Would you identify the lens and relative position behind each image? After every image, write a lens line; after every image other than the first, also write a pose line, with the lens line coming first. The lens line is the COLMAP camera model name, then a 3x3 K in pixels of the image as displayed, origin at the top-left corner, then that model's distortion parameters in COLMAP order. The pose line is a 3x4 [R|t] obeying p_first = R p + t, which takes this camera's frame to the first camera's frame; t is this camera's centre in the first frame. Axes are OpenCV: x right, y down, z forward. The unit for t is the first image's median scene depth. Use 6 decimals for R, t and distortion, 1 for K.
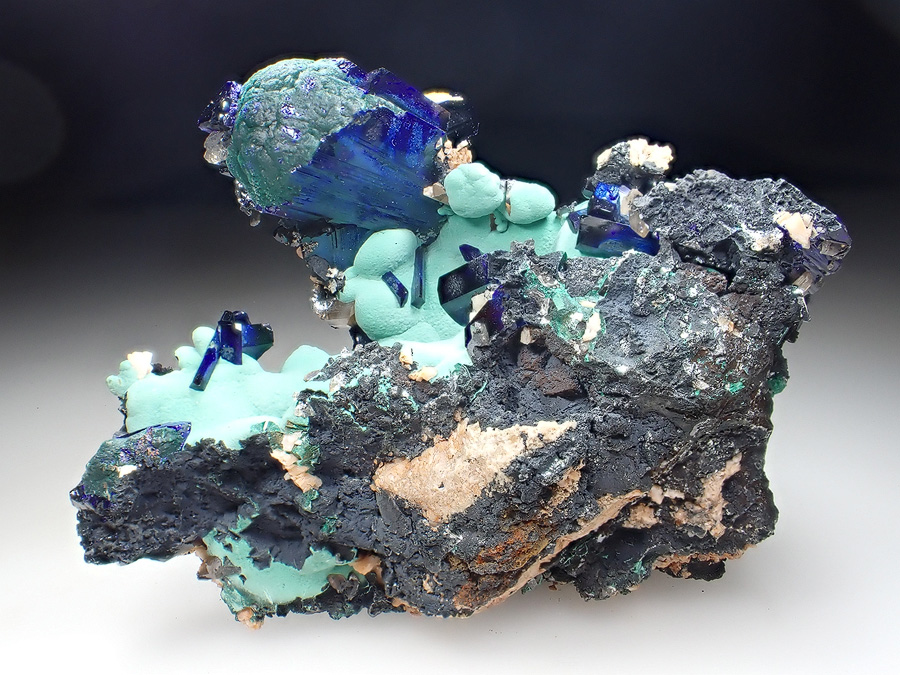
lens RADIAL K [[894.6, 0, 450.0], [0, 894.6, 337.5], [0, 0, 1]] dist [-0.007216, -0.006684]
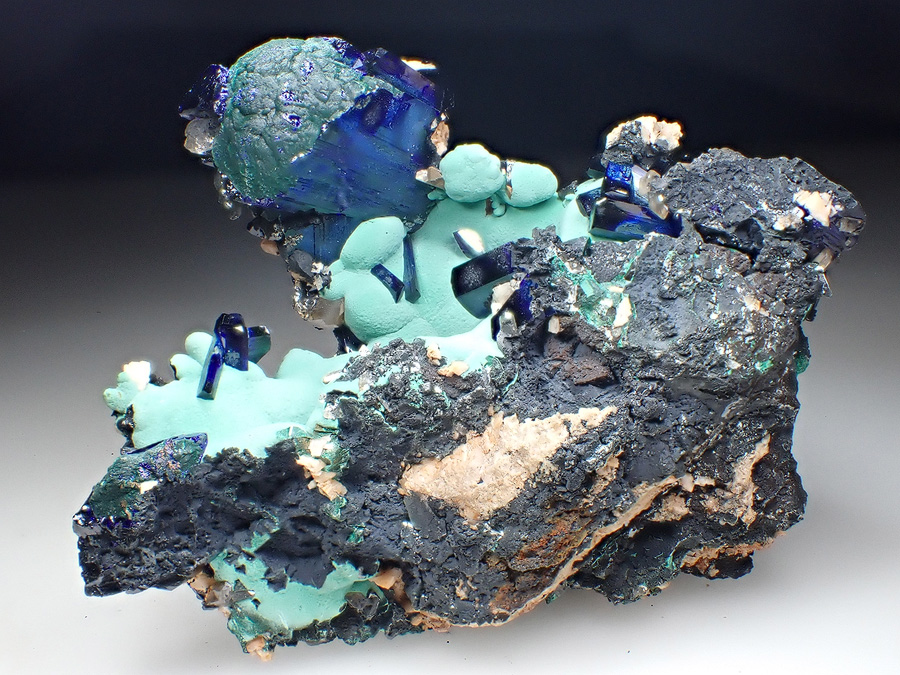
lens RADIAL K [[1324.5, 0, 450.0], [0, 1324.5, 337.5], [0, 0, 1]] dist [-0.002088, 0.014962]
pose [[0.989780, -0.046080, 0.134953, -0.216879], [0.047673, 0.998826, -0.008589, 0.018635], [-0.134399, 0.014935, 0.990815, -0.404474]]
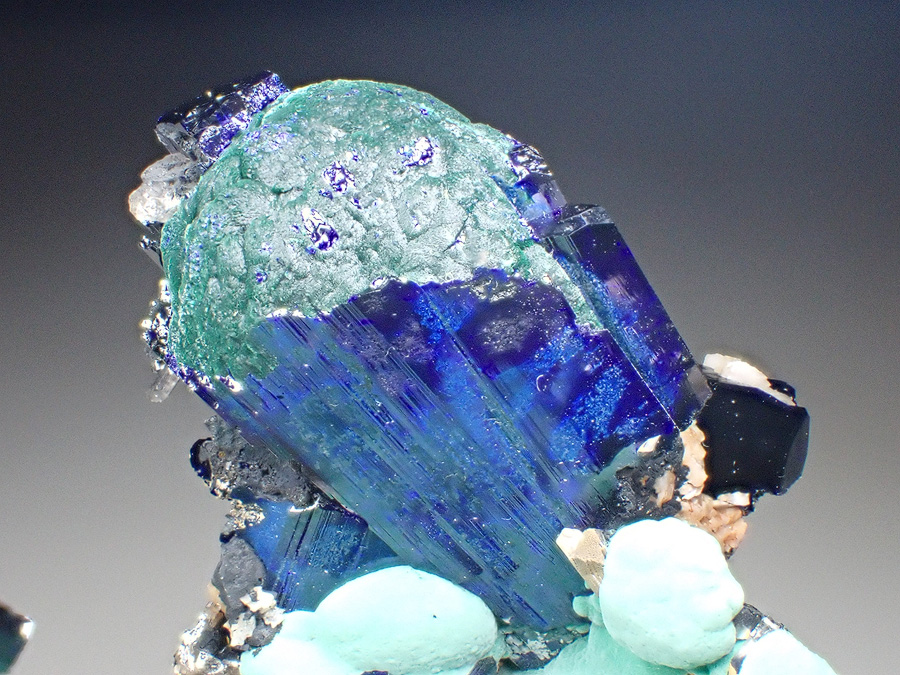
lens RADIAL K [[1953.0, 0, 450.0], [0, 1953.0, 337.5], [0, 0, 1]] dist [-0.029819, -0.079283]
pose [[0.849025, 0.464390, -0.251990, 0.120524], [-0.517171, 0.828048, -0.216494, -0.030625], [0.108123, 0.314131, 0.943203, 0.197730]]
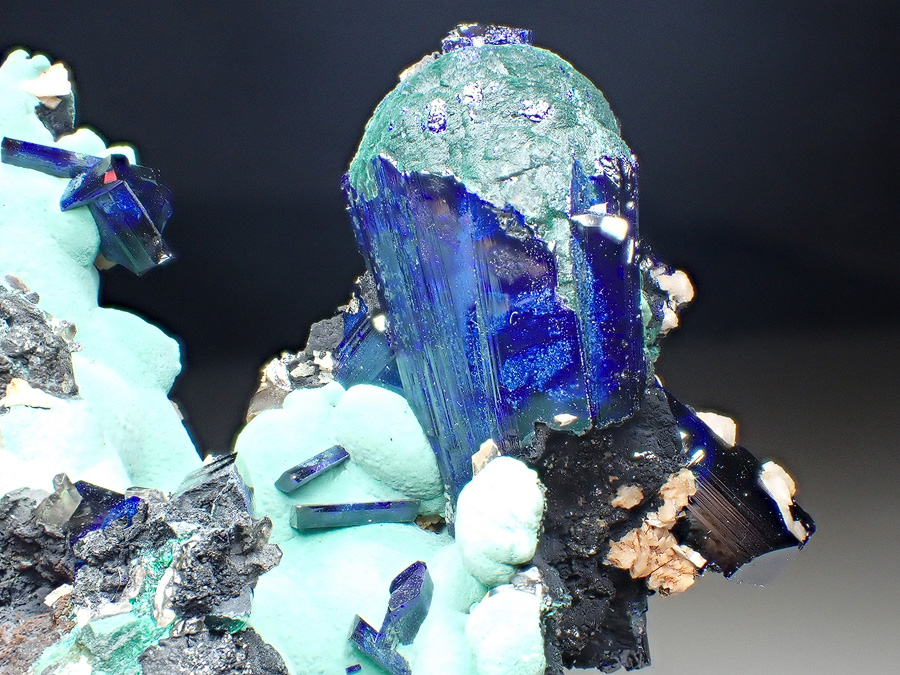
lens RADIAL K [[1324.5, 0, 450.0], [0, 1324.5, 337.5], [0, 0, 1]] dist [-0.002088, 0.014962]
pose [[0.197673, 0.799797, -0.566790, 0.387072], [-0.927792, 0.339288, 0.155194, -0.322521], [0.316428, 0.495185, 0.809113, 0.439776]]
